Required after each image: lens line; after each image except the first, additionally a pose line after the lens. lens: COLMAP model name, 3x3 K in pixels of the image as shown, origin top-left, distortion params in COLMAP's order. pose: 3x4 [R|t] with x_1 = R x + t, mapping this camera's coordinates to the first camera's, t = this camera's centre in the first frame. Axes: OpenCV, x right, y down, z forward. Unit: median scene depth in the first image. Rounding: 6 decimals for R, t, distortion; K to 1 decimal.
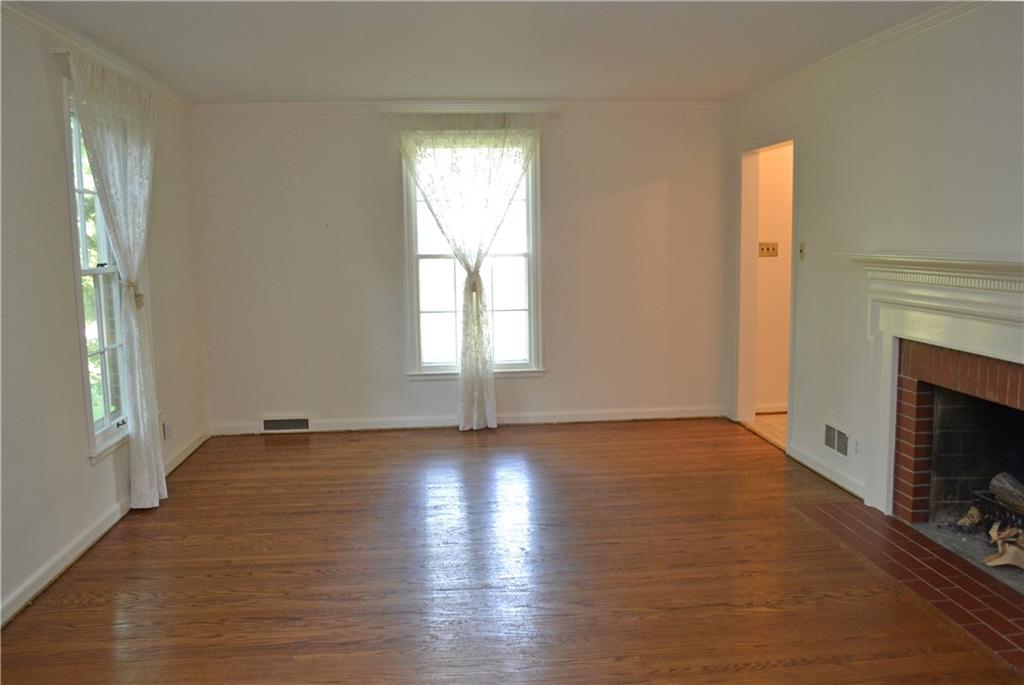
lens RADIAL K [[821.4, 0, 511.6], [0, 821.4, 341.2], [0, 0, 1]] dist [-0.077568, 0.014070]
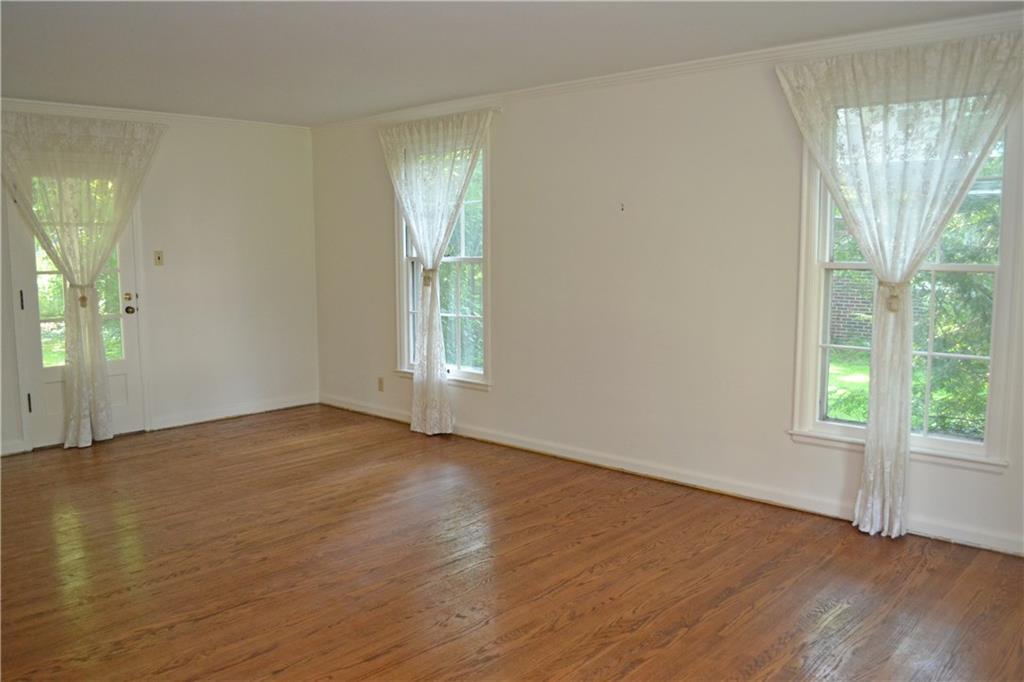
lens RADIAL K [[821.4, 0, 511.0], [0, 821.4, 342.7], [0, 0, 1]] dist [-0.077568, 0.014070]
pose [[-0.743974, 0.098102, -0.660968, 0.575104], [-0.067807, 0.972974, 0.220733, -0.232790], [0.664759, 0.209038, -0.717216, 1.829108]]
